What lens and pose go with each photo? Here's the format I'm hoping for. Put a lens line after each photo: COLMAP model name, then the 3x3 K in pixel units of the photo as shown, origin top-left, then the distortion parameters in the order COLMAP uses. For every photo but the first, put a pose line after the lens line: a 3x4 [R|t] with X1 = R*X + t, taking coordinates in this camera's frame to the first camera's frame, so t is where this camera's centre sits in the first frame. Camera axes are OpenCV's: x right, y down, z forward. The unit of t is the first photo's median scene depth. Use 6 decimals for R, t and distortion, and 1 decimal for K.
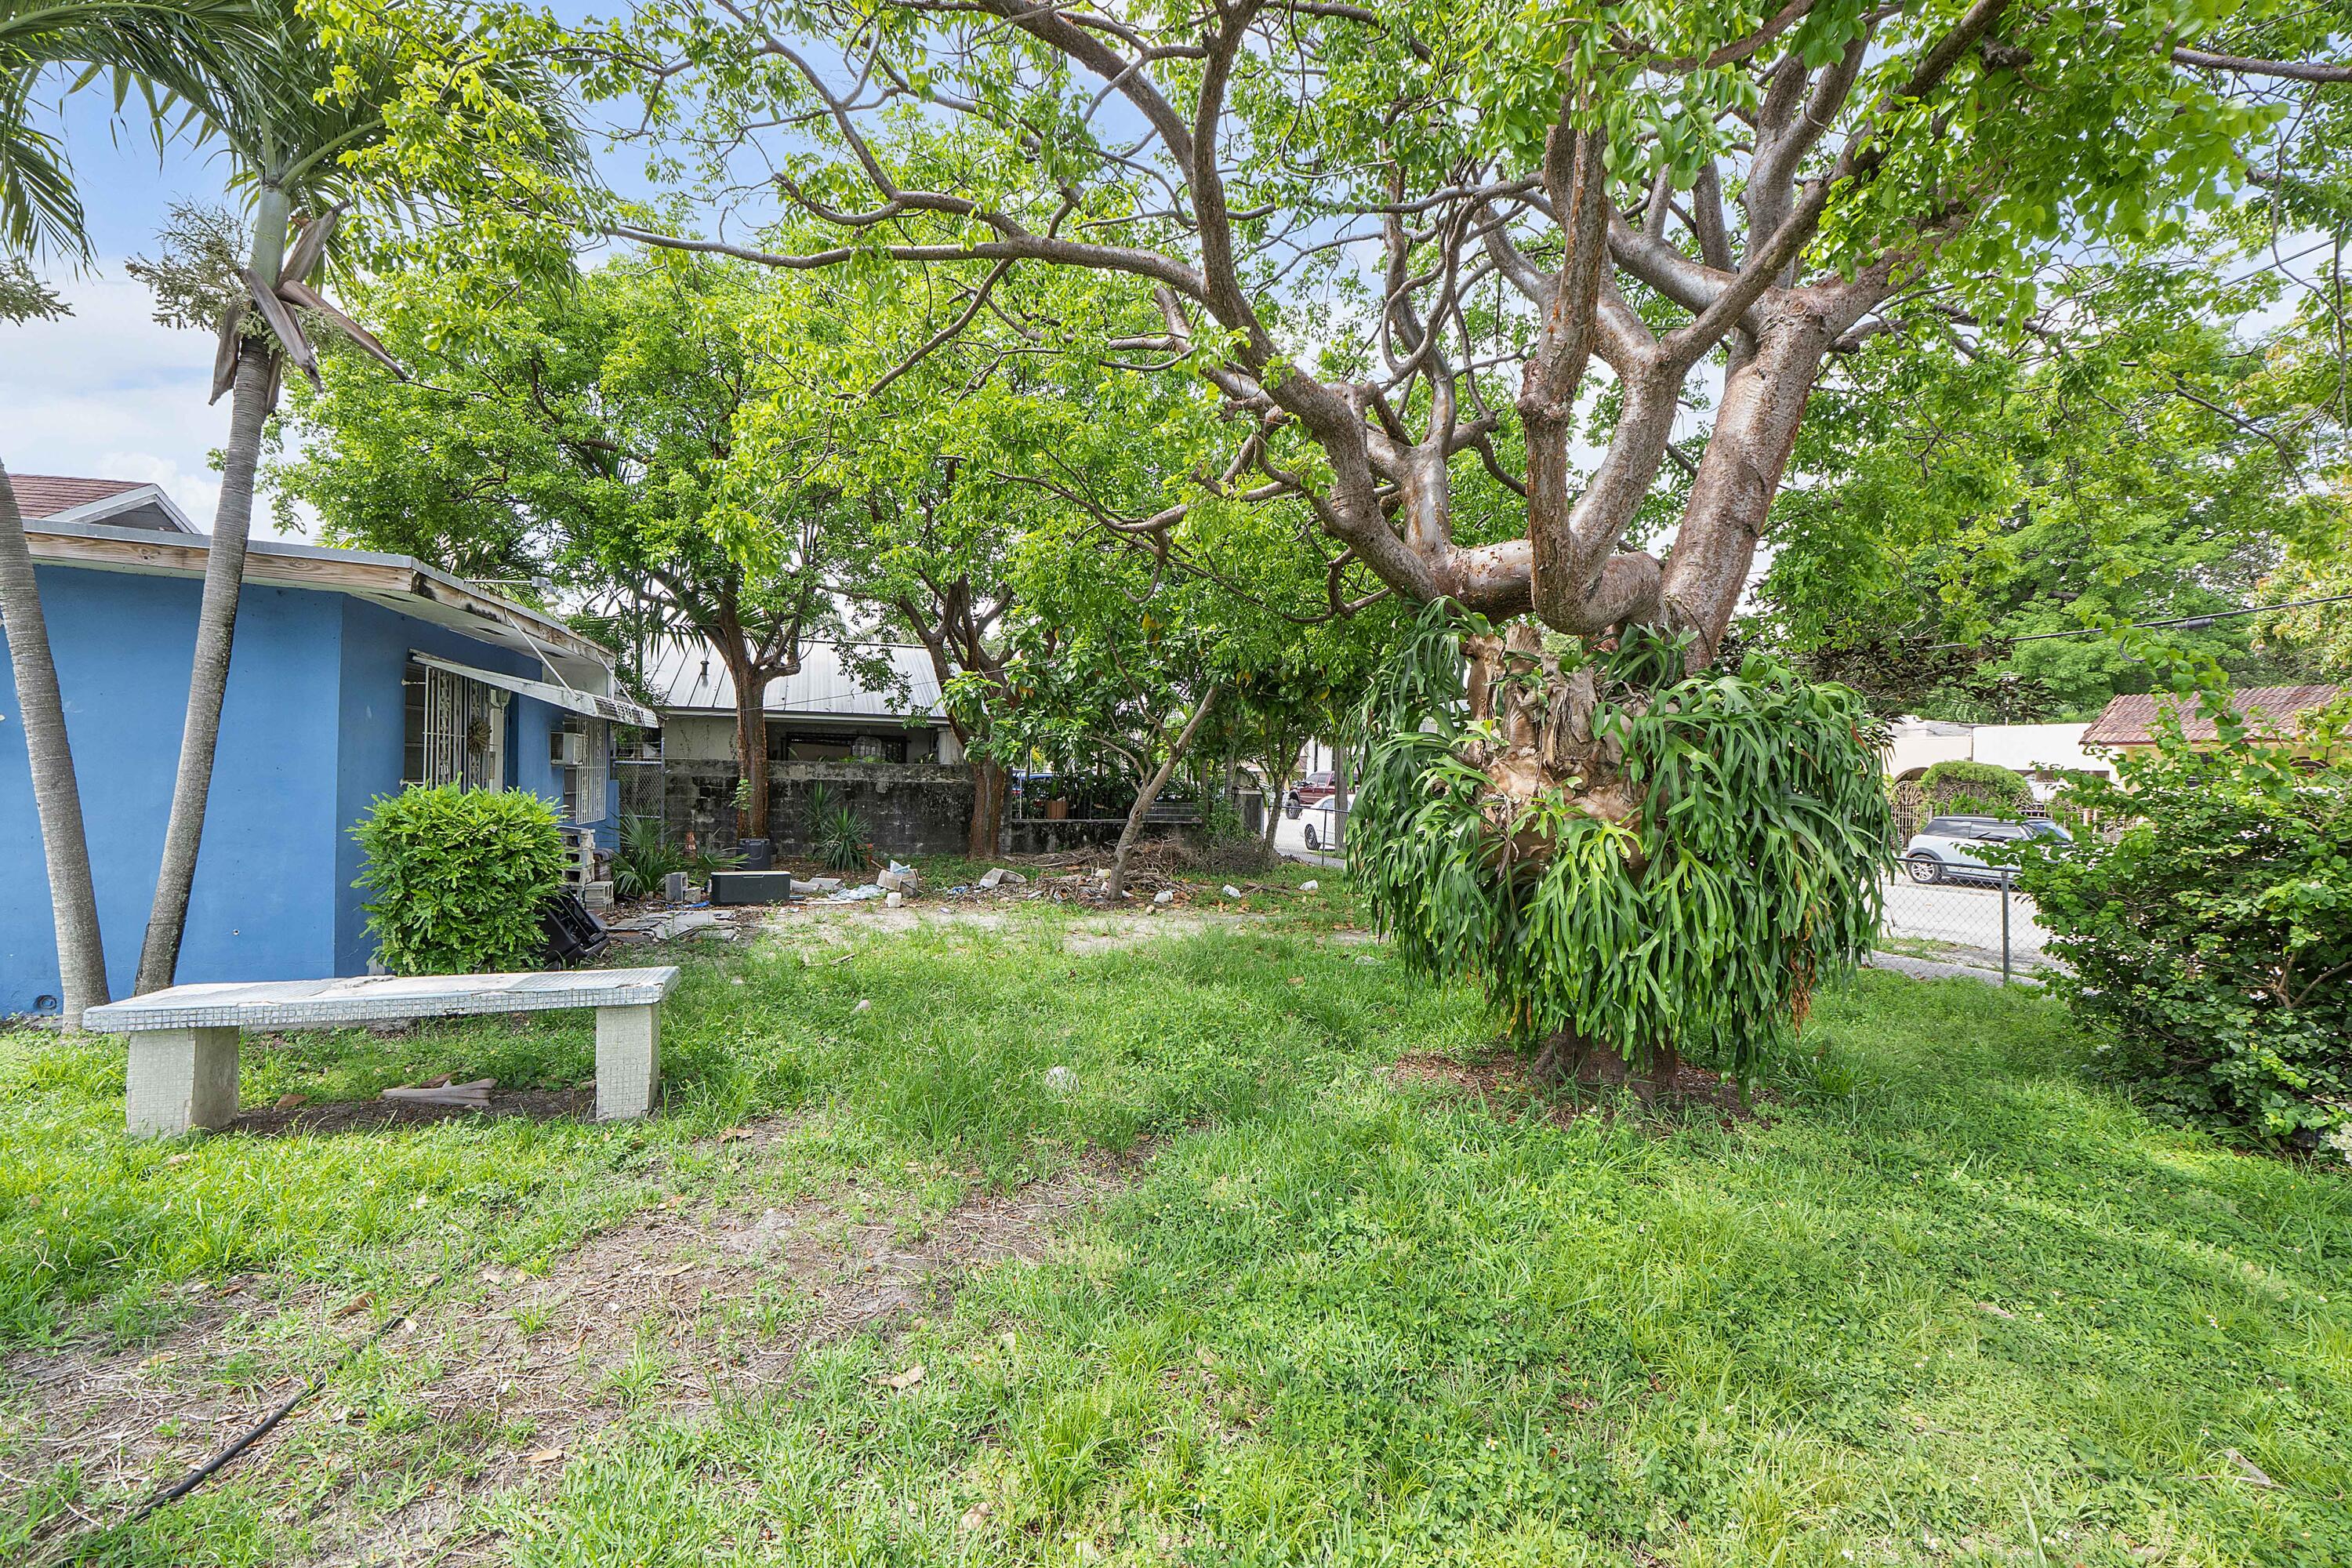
lens RADIAL K [[988.2, 0, 1176.0], [0, 988.2, 784.0], [0, 0, 1]] dist [-0.000942, -0.000068]
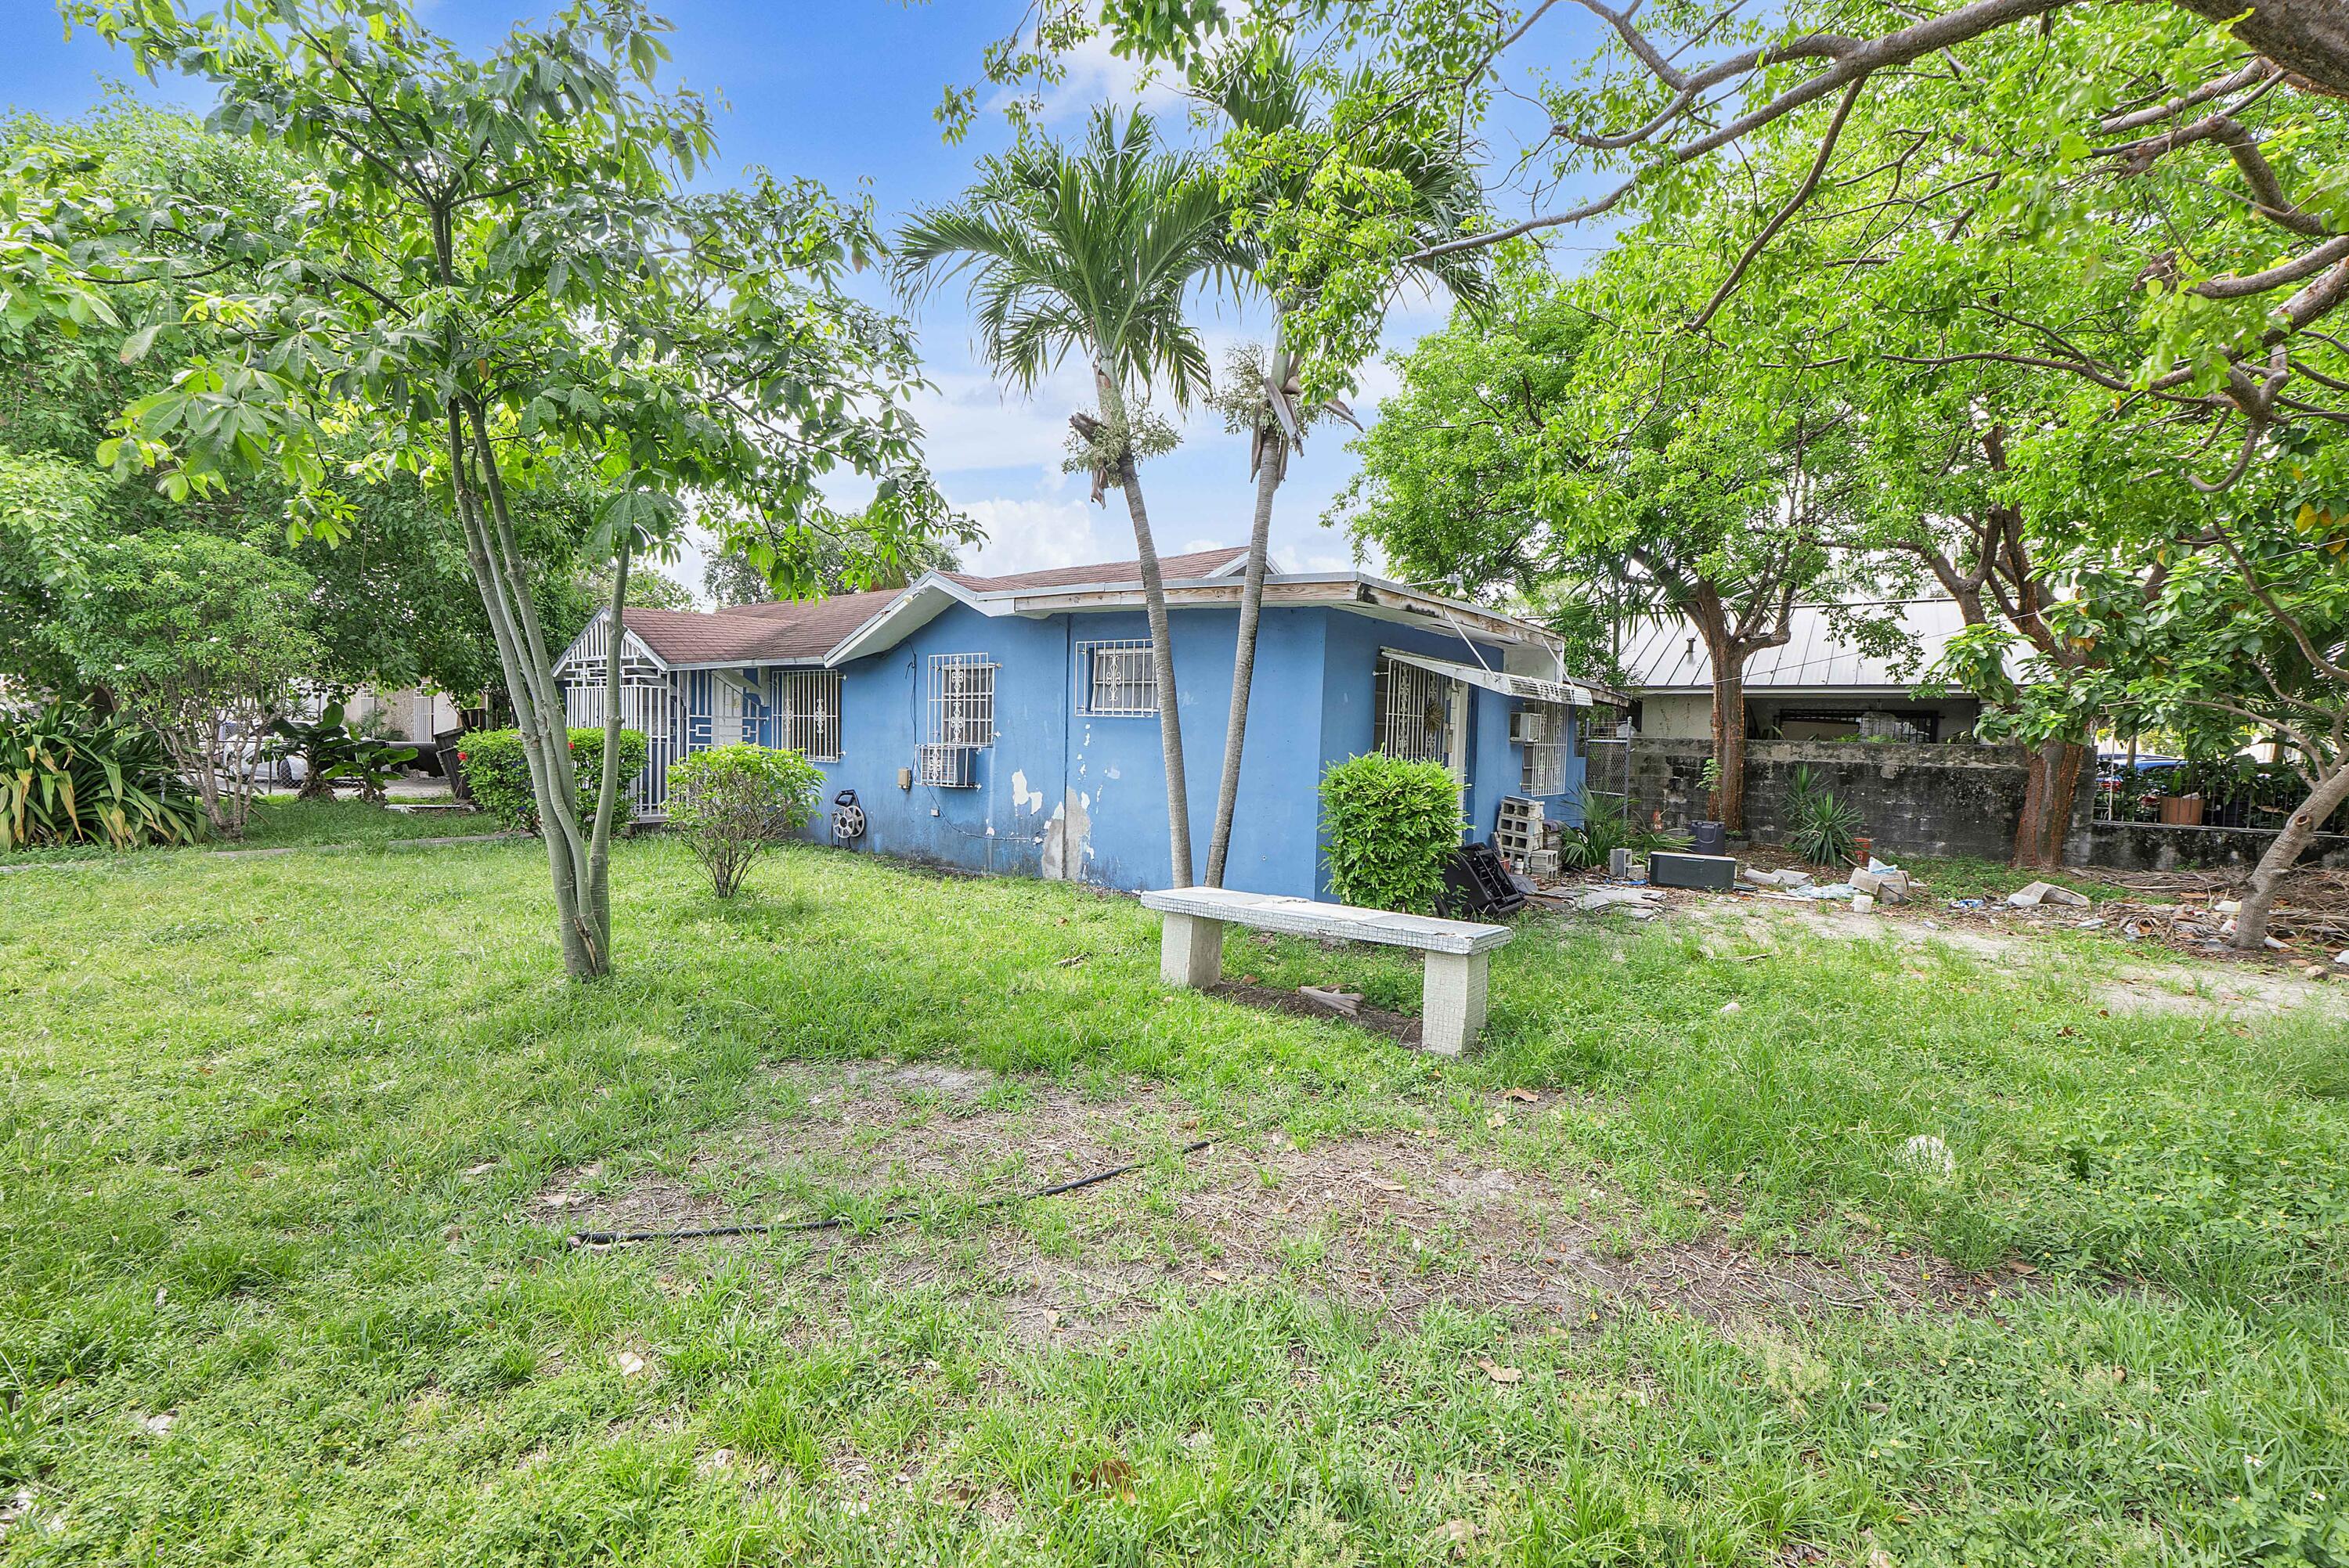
lens RADIAL K [[996.0, 0, 1185.9], [0, 996.0, 783.2], [0, 0, 1]] dist [-0.002546, -0.000363]
pose [[0.590404, 0.035723, -0.806317, 0.097261], [-0.021439, 0.999362, 0.028577, 0.005076], [0.806823, 0.000415, 0.590793, 0.062443]]
